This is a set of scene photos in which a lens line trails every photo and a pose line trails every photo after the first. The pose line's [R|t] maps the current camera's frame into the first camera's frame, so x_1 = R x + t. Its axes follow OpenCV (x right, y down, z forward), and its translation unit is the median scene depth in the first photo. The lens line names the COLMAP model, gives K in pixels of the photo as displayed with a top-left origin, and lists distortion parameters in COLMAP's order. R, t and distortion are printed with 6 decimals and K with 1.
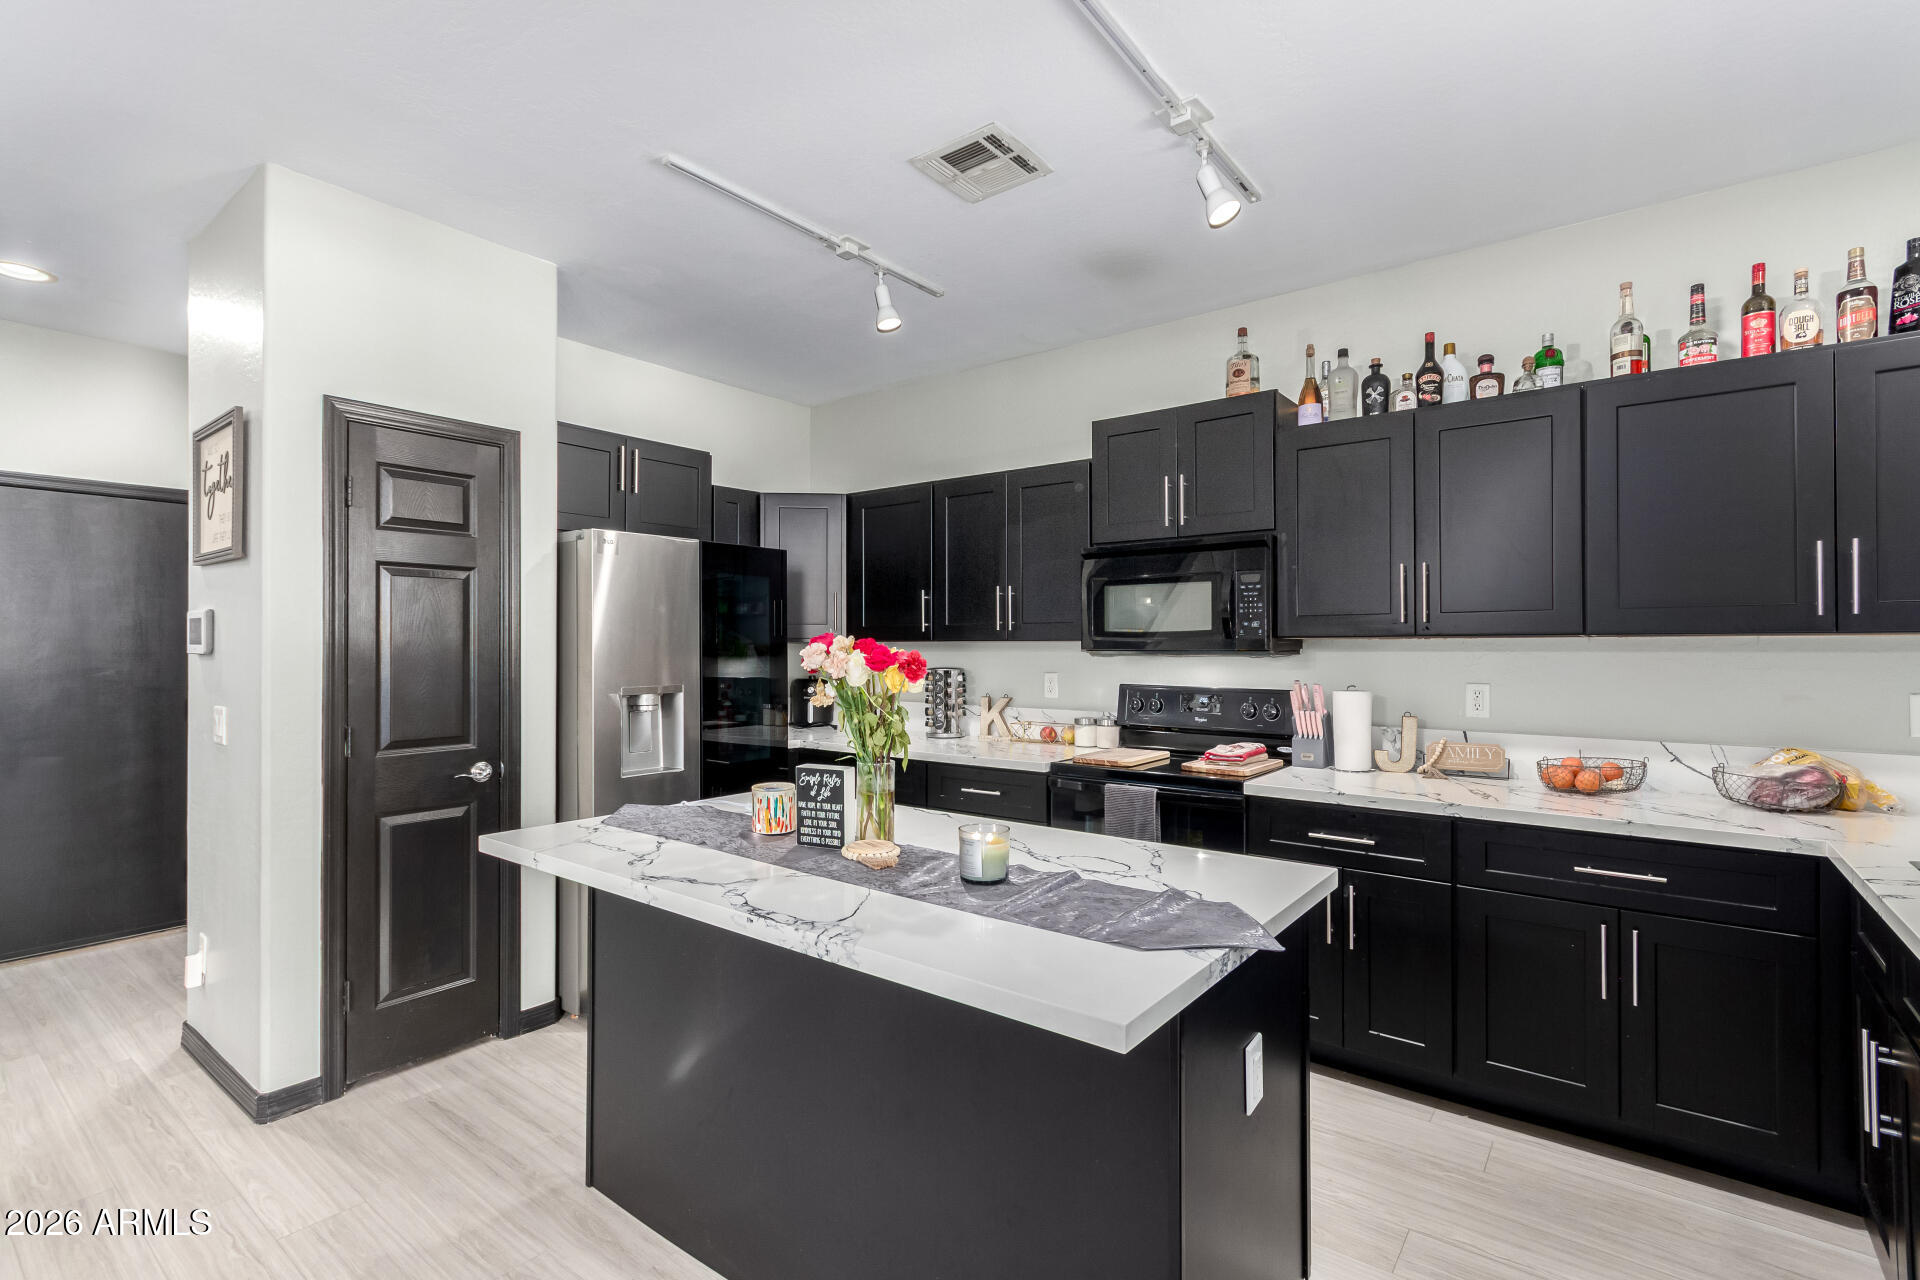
lens RADIAL K [[896.6, 0, 964.2], [0, 896.6, 642.1], [0, 0, 1]] dist [0.004737, 0.000489]
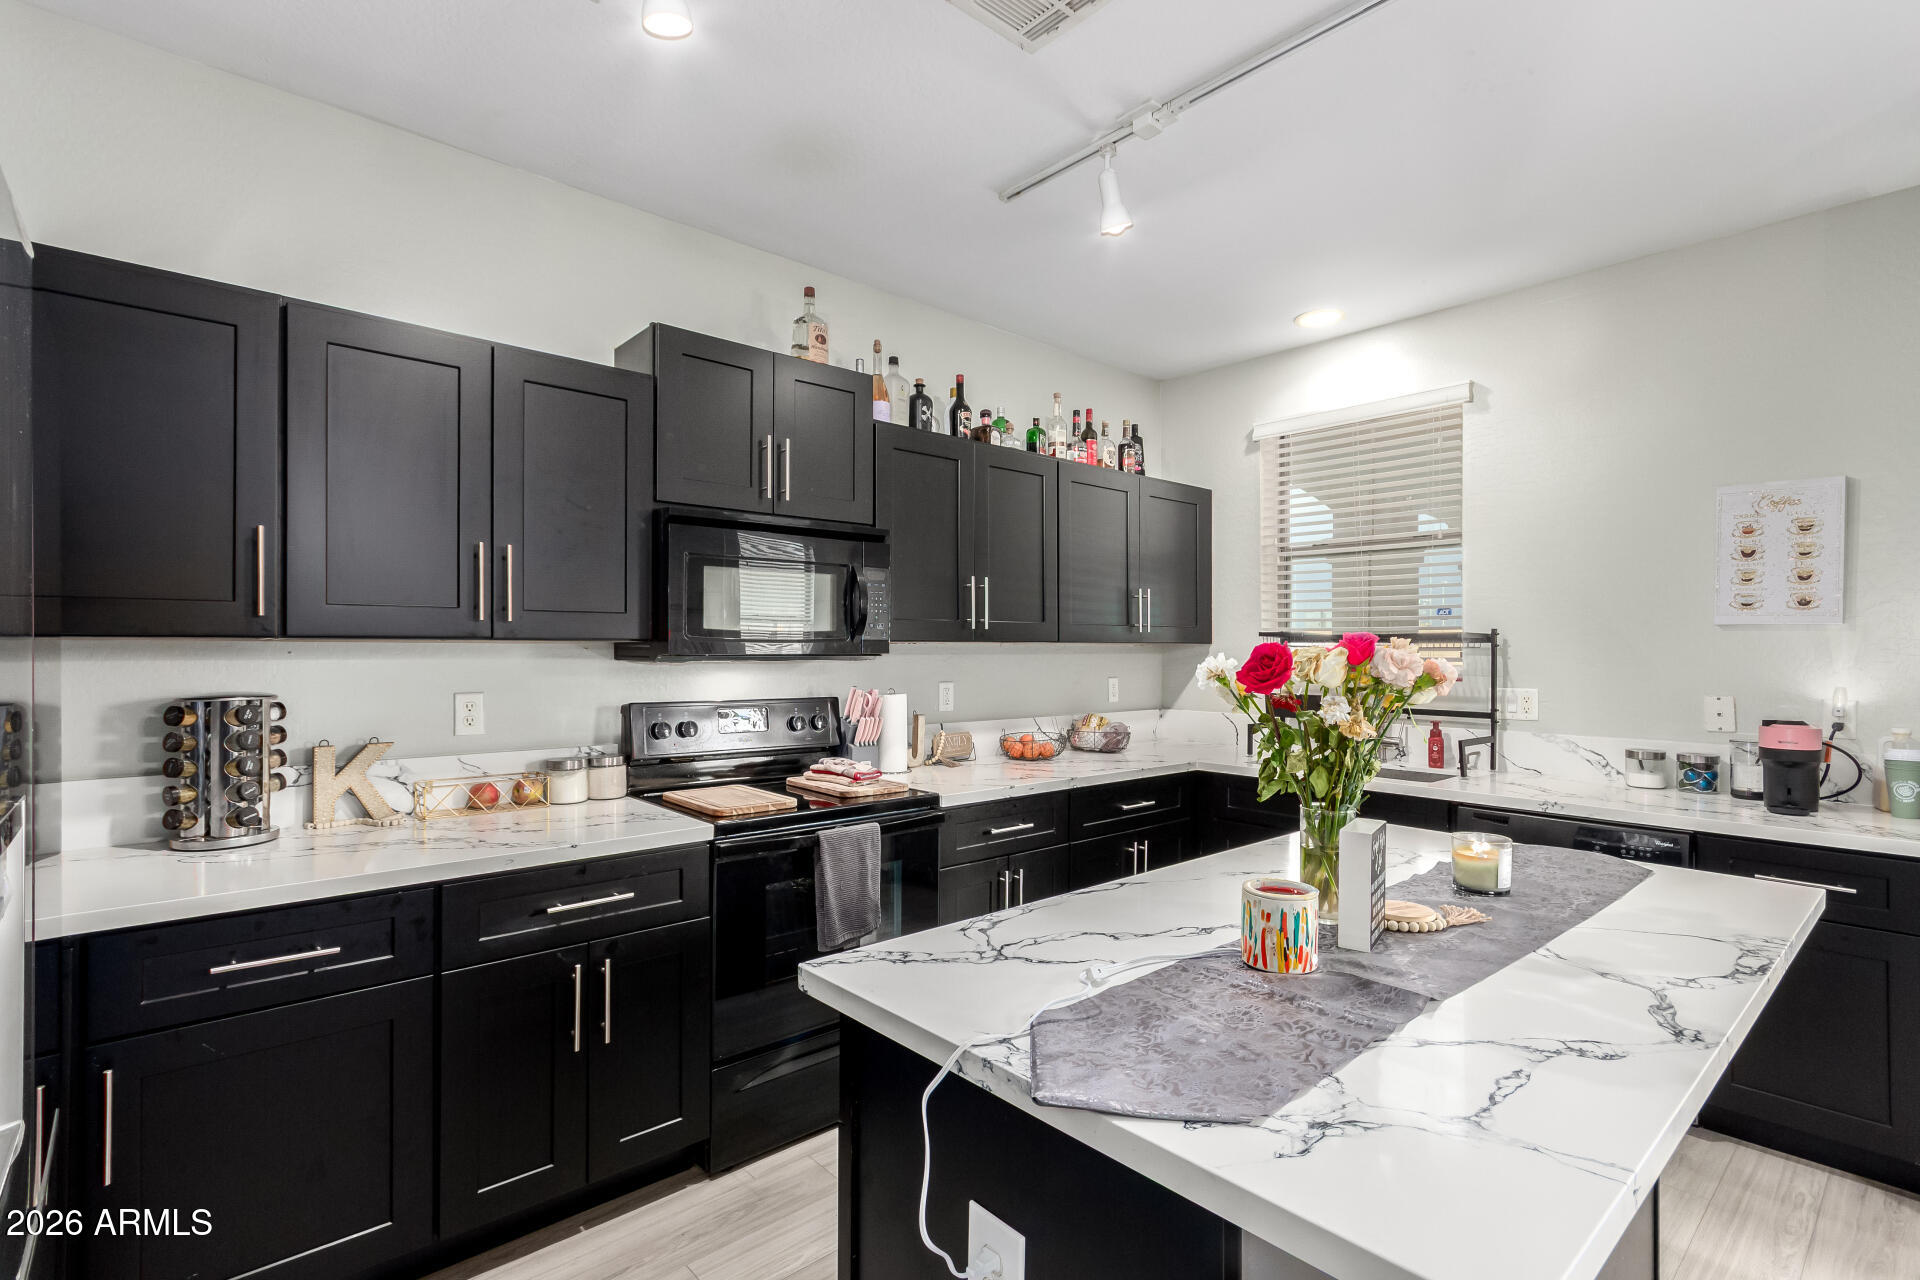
lens RADIAL K [[896.6, 0, 964.2], [0, 896.6, 642.1], [0, 0, 1]] dist [0.004737, 0.000489]
pose [[0.182365, 0.010008, 0.983180, -0.615135], [-0.007358, 0.999934, -0.008814, 0.004482], [-0.983203, -0.005626, 0.182426, 0.811419]]
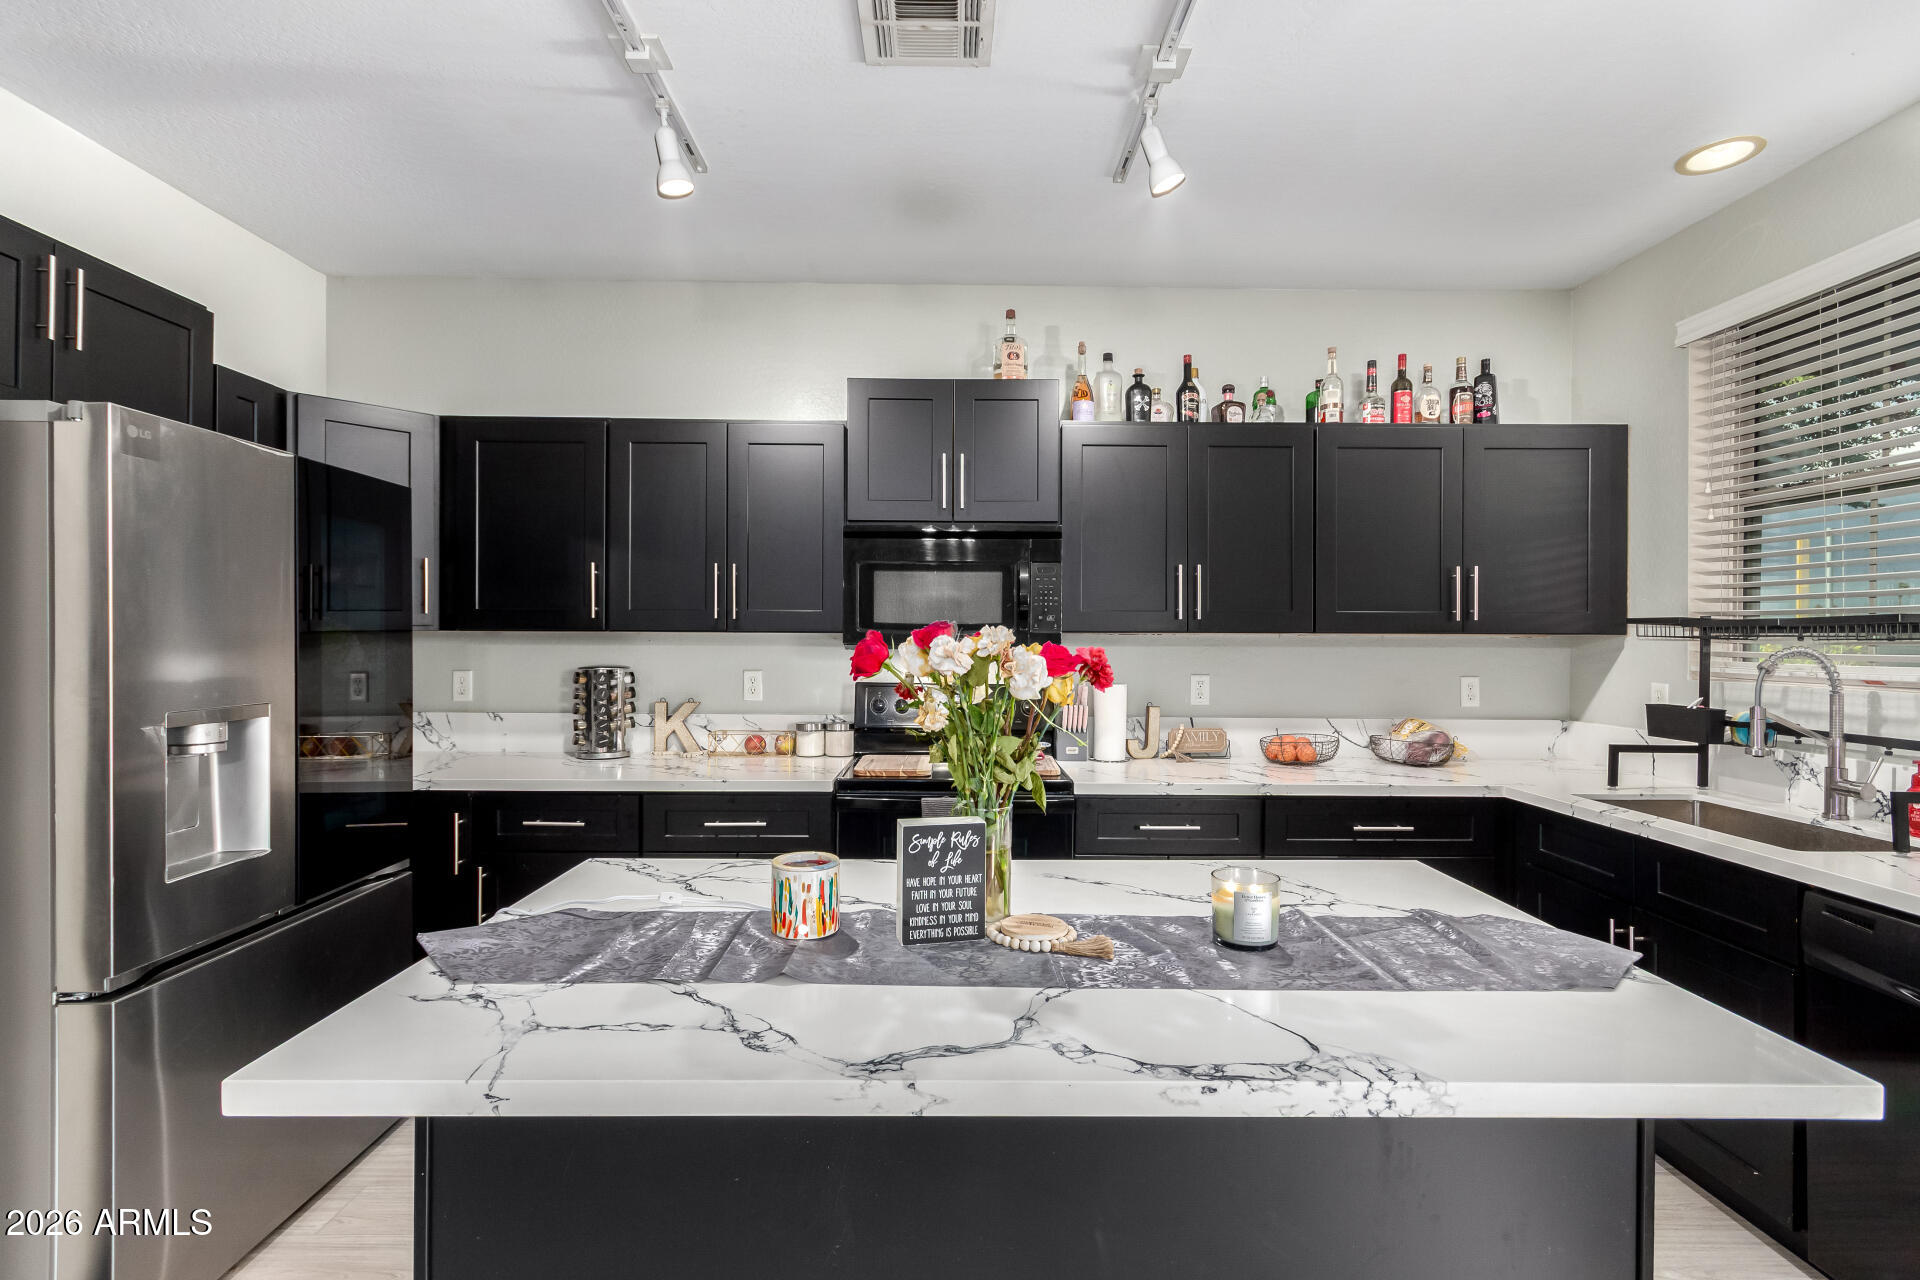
lens RADIAL K [[897.8, 0, 969.8], [0, 897.8, 642.6], [0, 0, 1]] dist [0.000099, 0.000381]
pose [[0.778275, 0.003485, 0.627913, -0.385830], [-0.009856, 0.999929, 0.006666, 0.001058], [-0.627846, -0.011377, 0.778255, 0.322482]]
